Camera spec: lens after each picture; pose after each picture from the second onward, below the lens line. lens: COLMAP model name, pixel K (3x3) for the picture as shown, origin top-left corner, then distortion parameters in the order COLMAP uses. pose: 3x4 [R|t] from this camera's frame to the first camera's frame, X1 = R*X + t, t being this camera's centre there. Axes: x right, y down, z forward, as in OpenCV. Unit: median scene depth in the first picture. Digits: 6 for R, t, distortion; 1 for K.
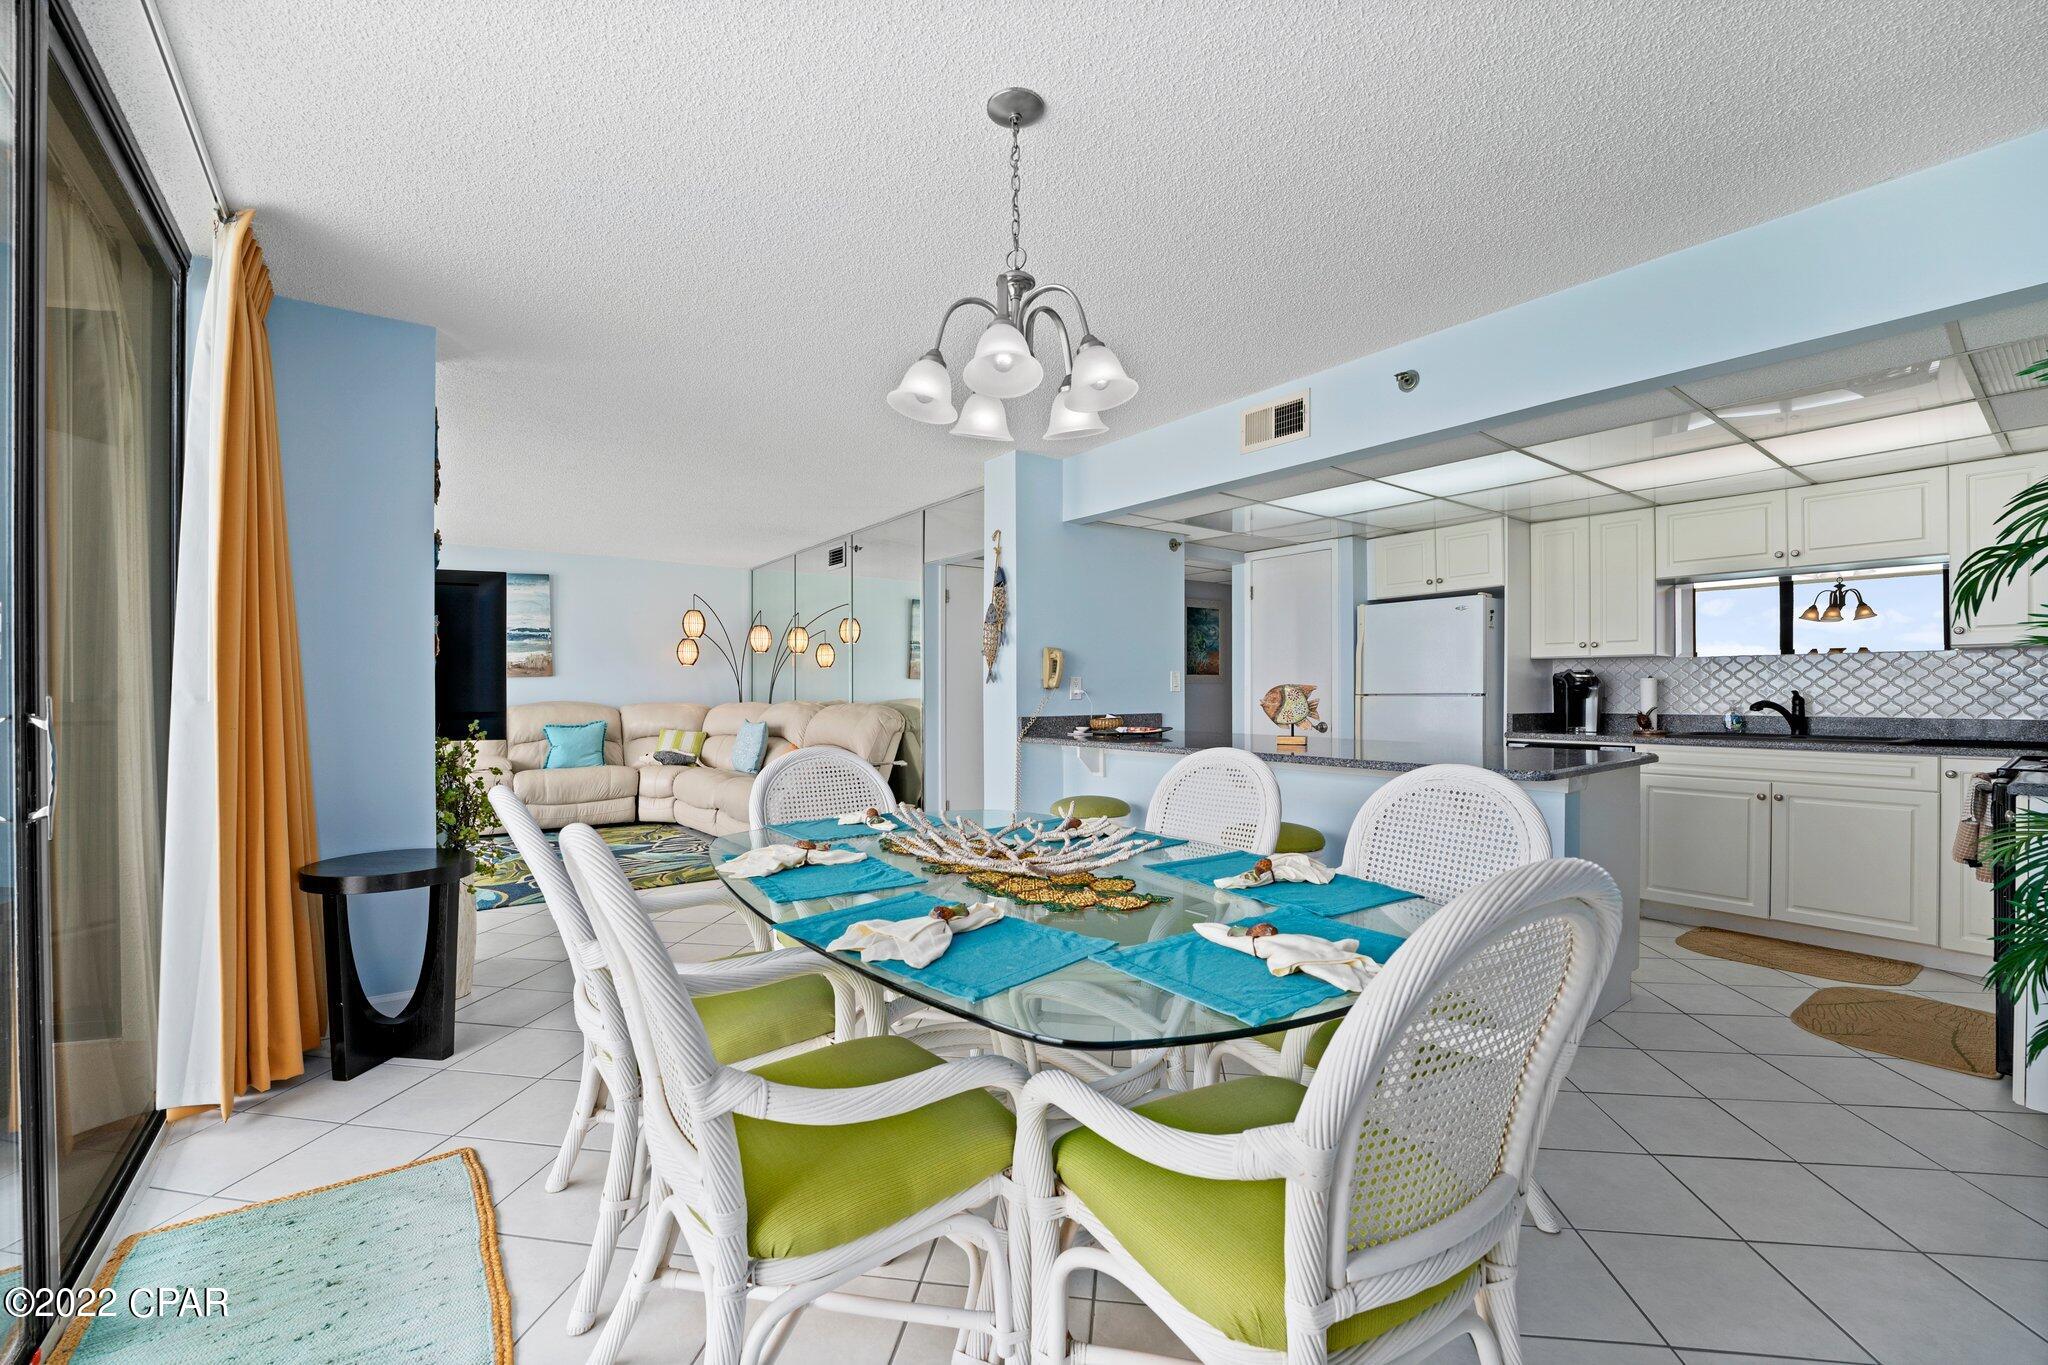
lens RADIAL K [[843.0, 0, 1024.3], [0, 843.0, 697.0], [0, 0, 1]] dist [-0.030988, 0.007827]
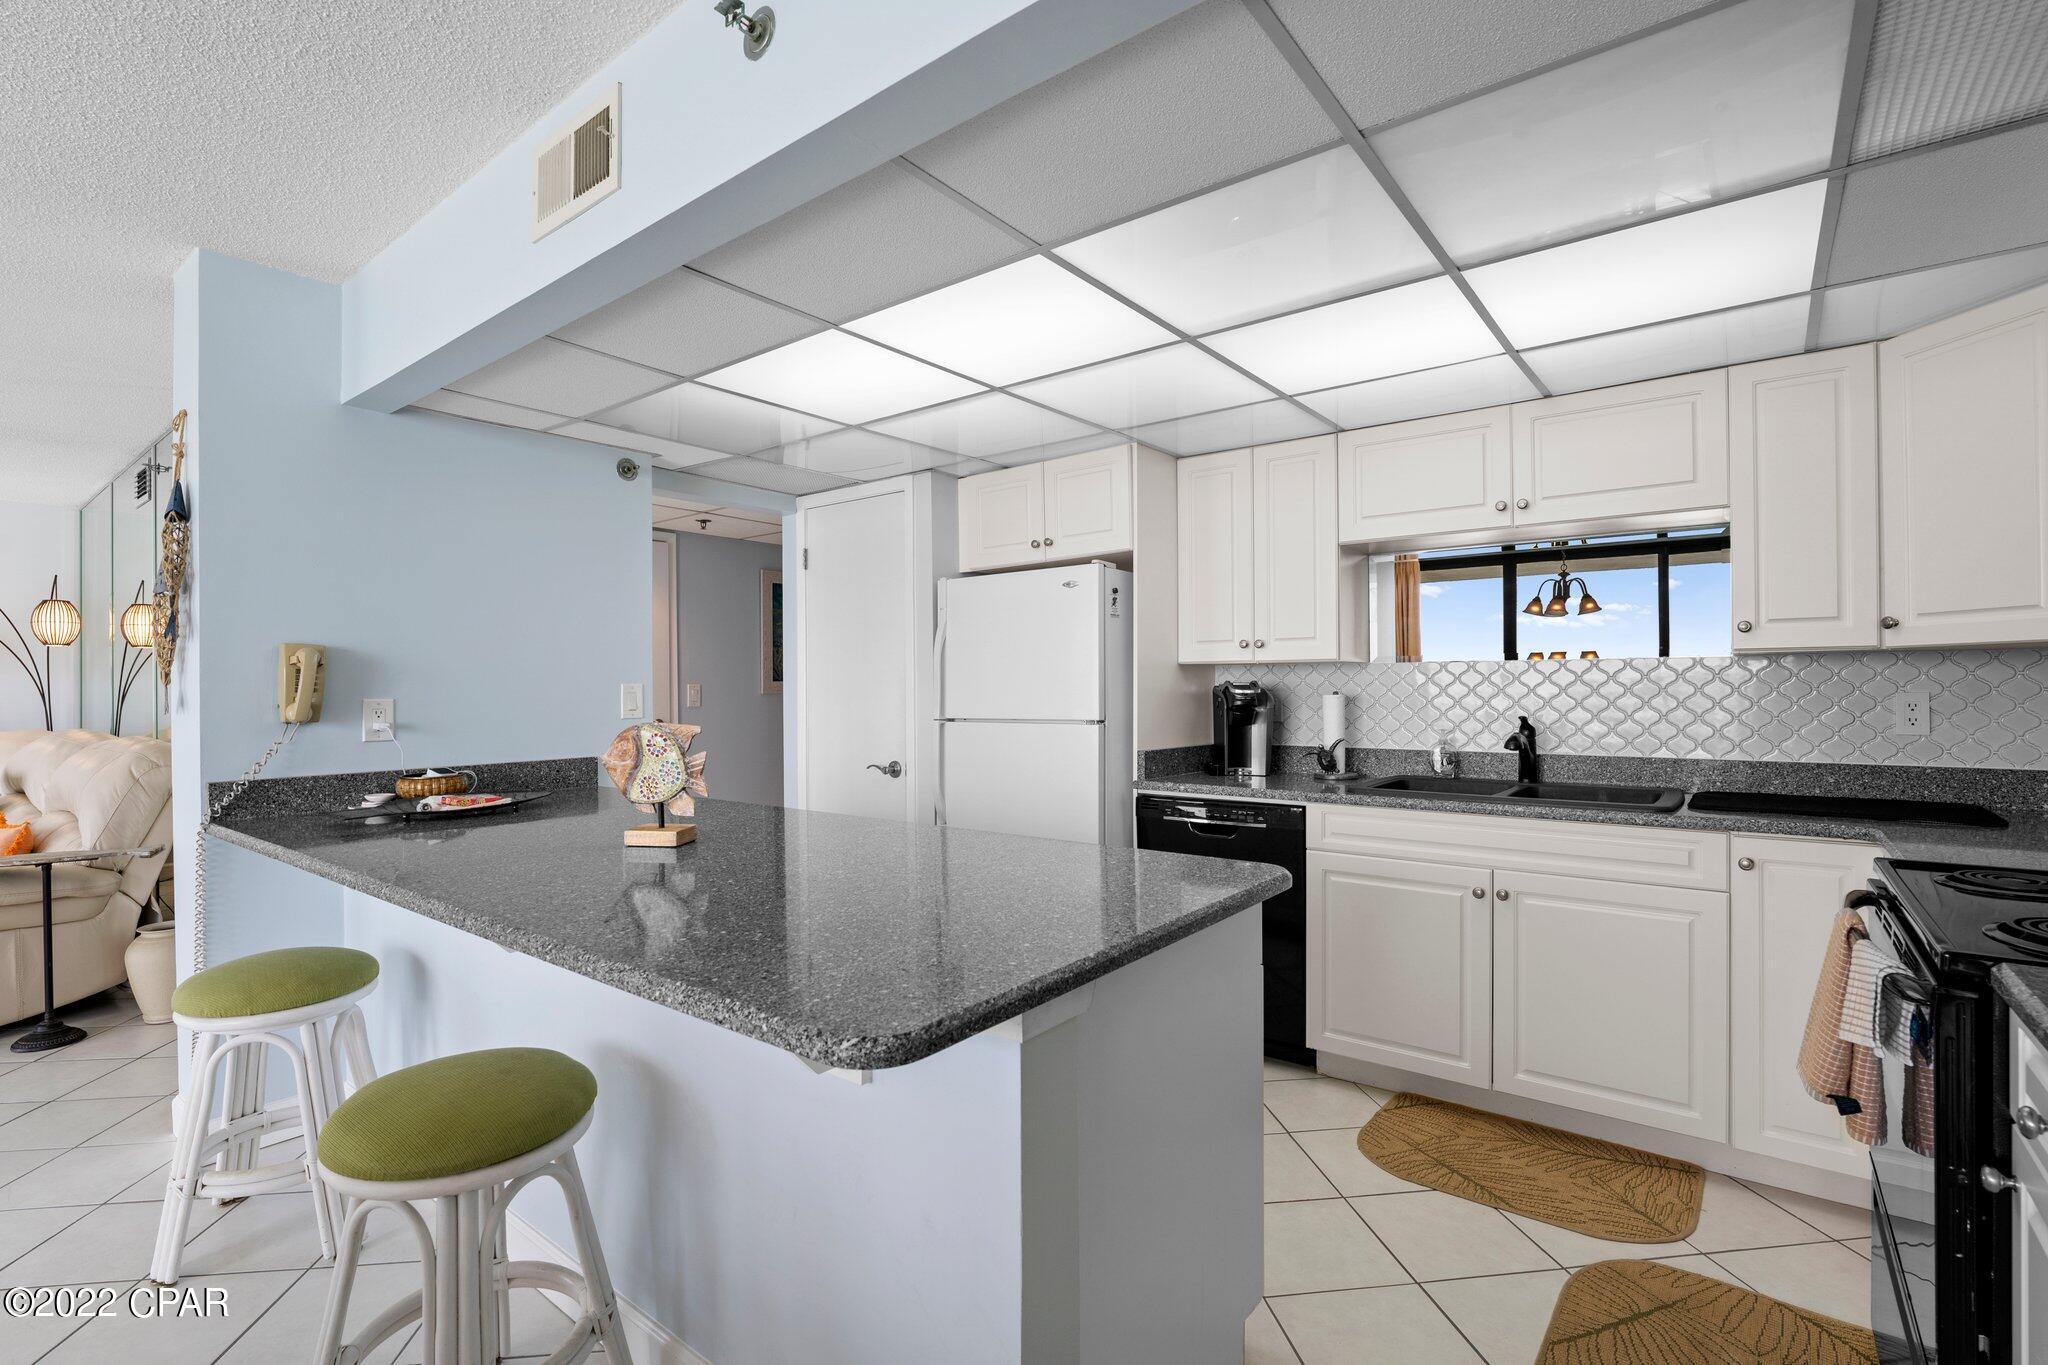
lens RADIAL K [[933.1, 0, 1017.5], [0, 933.1, 694.9], [0, 0, 1]] dist [-0.000554, -0.000637]
pose [[0.966506, -0.007443, 0.256536, 0.313140], [0.007204, 0.999972, 0.001872, -0.025389], [-0.256543, 0.000039, 0.966533, 0.340410]]
